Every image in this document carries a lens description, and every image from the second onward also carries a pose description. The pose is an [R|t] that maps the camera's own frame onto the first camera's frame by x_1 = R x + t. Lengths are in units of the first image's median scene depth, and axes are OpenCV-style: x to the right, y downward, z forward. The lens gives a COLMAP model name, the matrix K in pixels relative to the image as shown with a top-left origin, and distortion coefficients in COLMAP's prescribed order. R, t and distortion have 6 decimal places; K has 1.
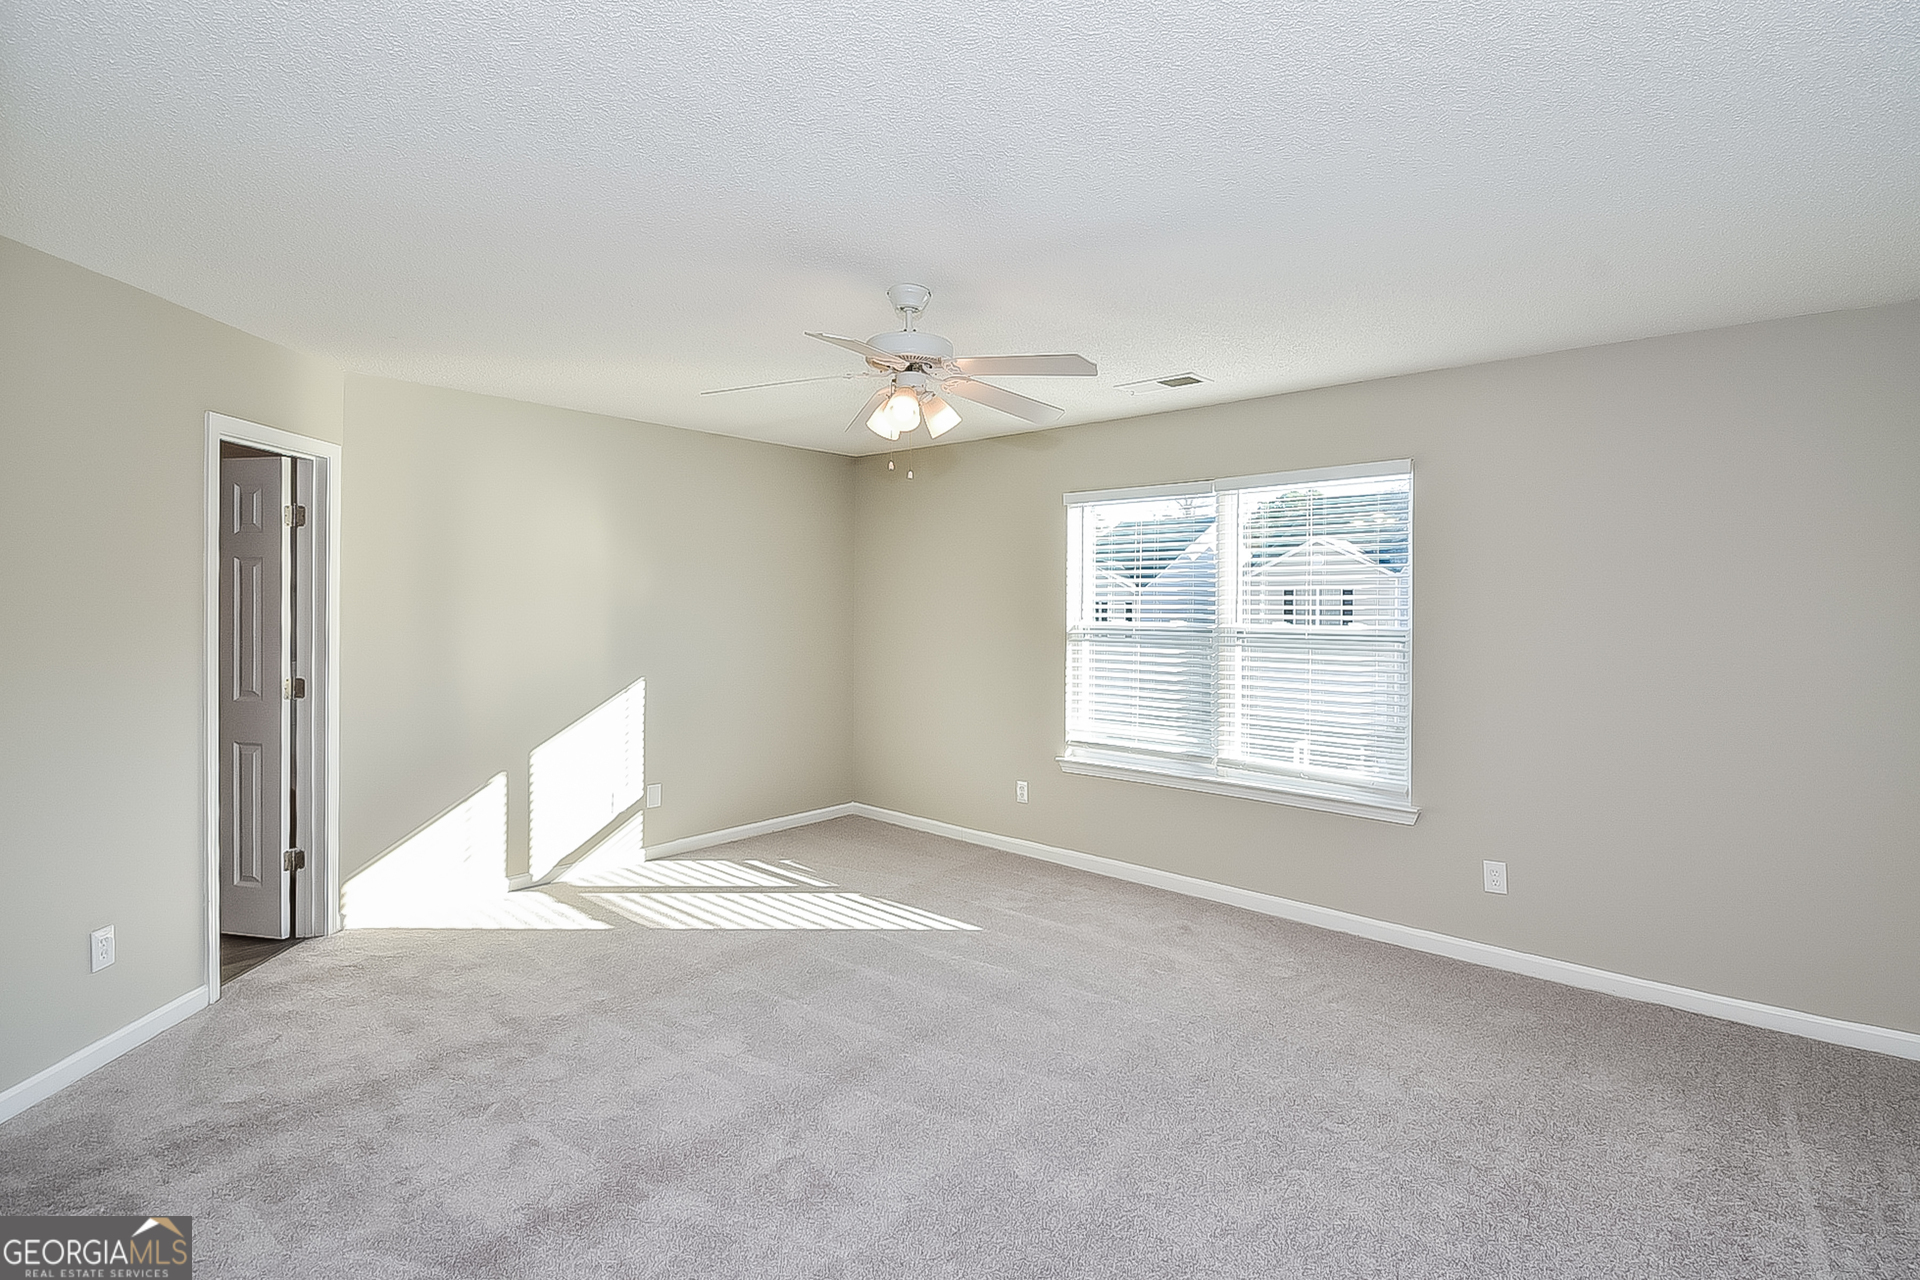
lens RADIAL K [[962.4, 0, 966.4], [0, 962.4, 580.2], [0, 0, 1]] dist [0.002500, -0.000394]
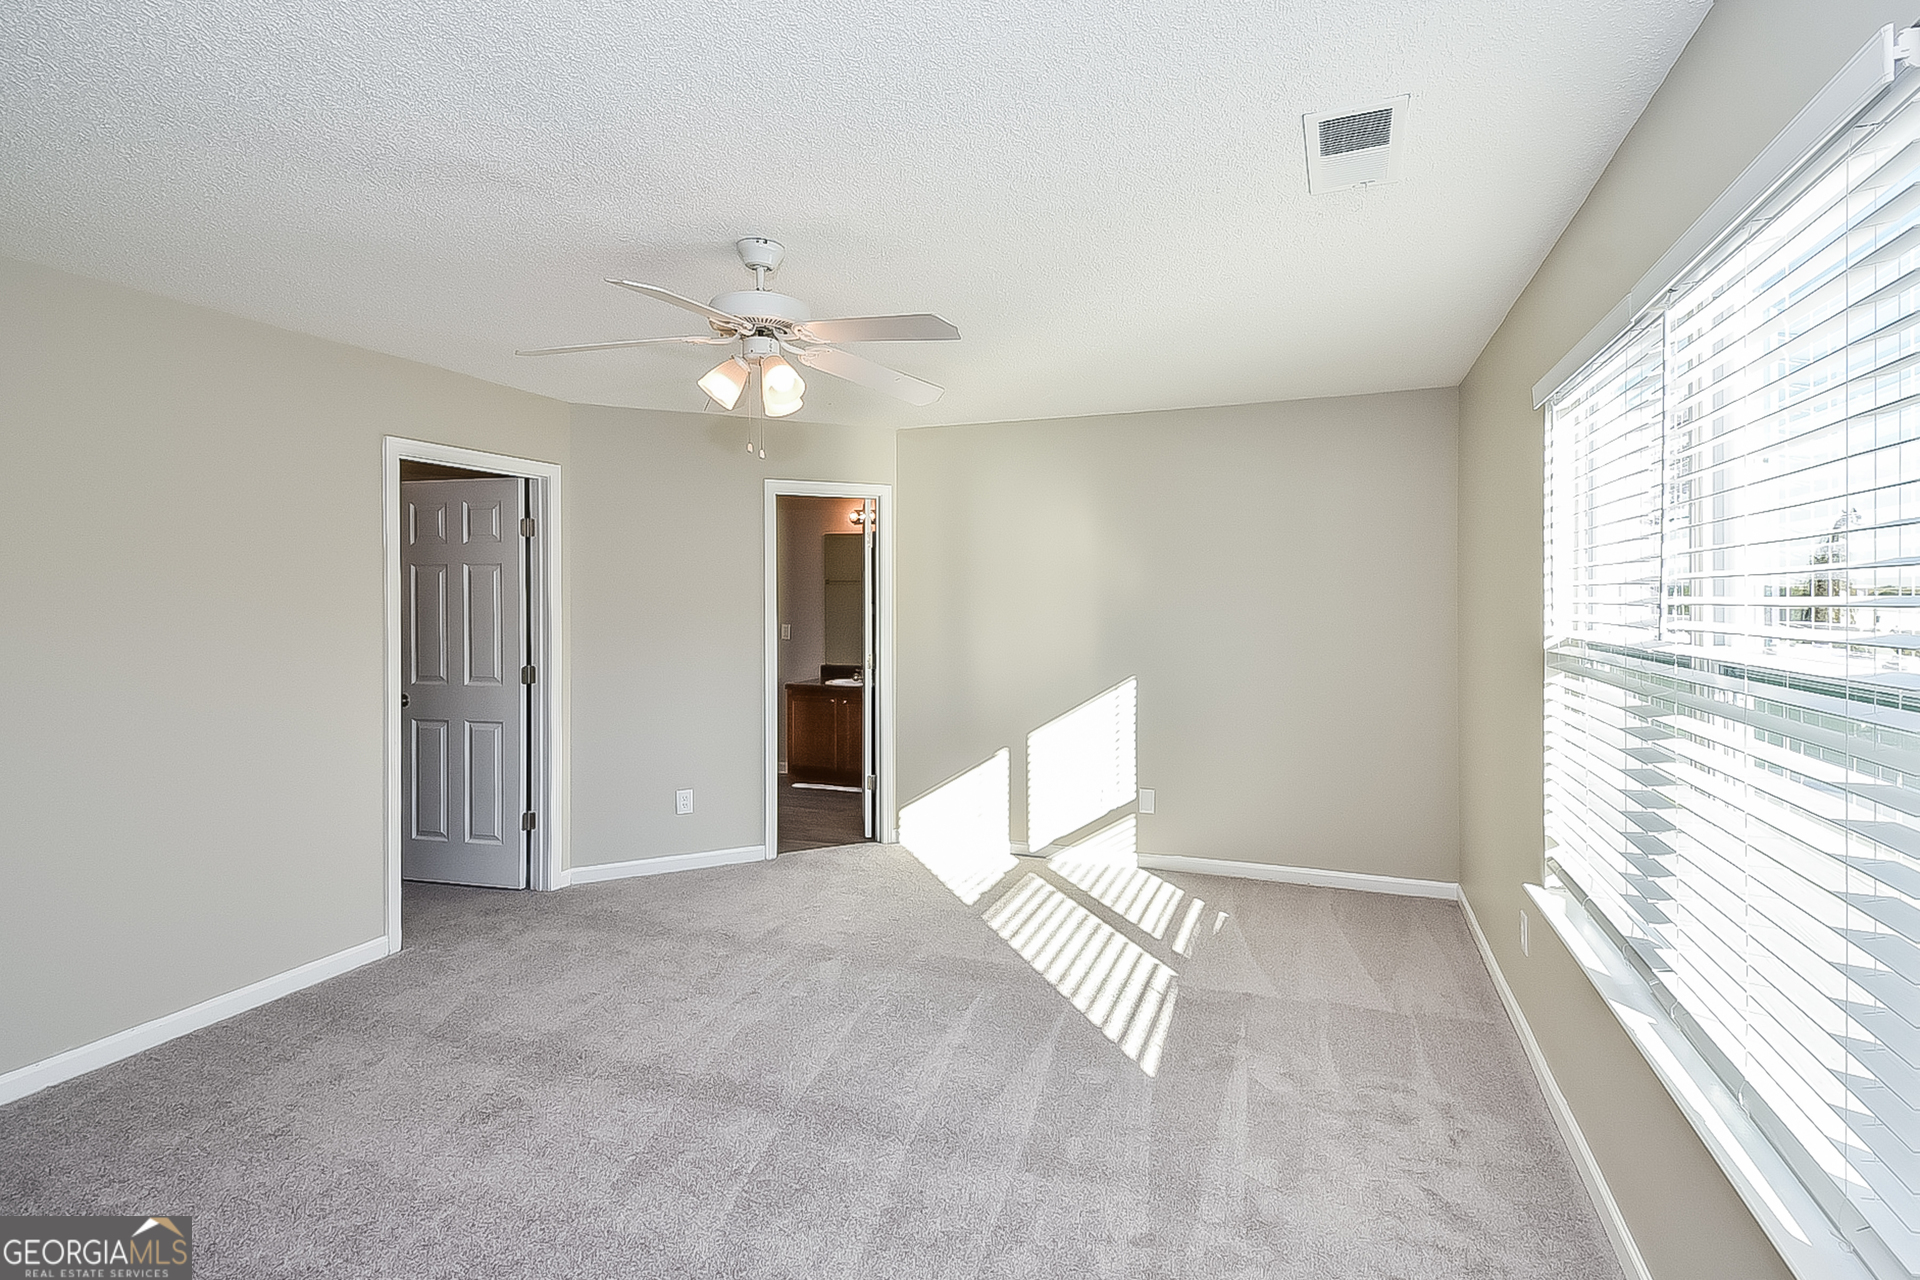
lens RADIAL K [[905.1, 0, 956.9], [0, 905.1, 579.5], [0, 0, 1]] dist [0.001519, -0.000142]
pose [[0.338106, -0.023447, -0.940816, 0.513633], [0.027149, 0.999517, -0.015153, 0.014367], [0.940716, -0.020419, 0.338579, 0.584279]]
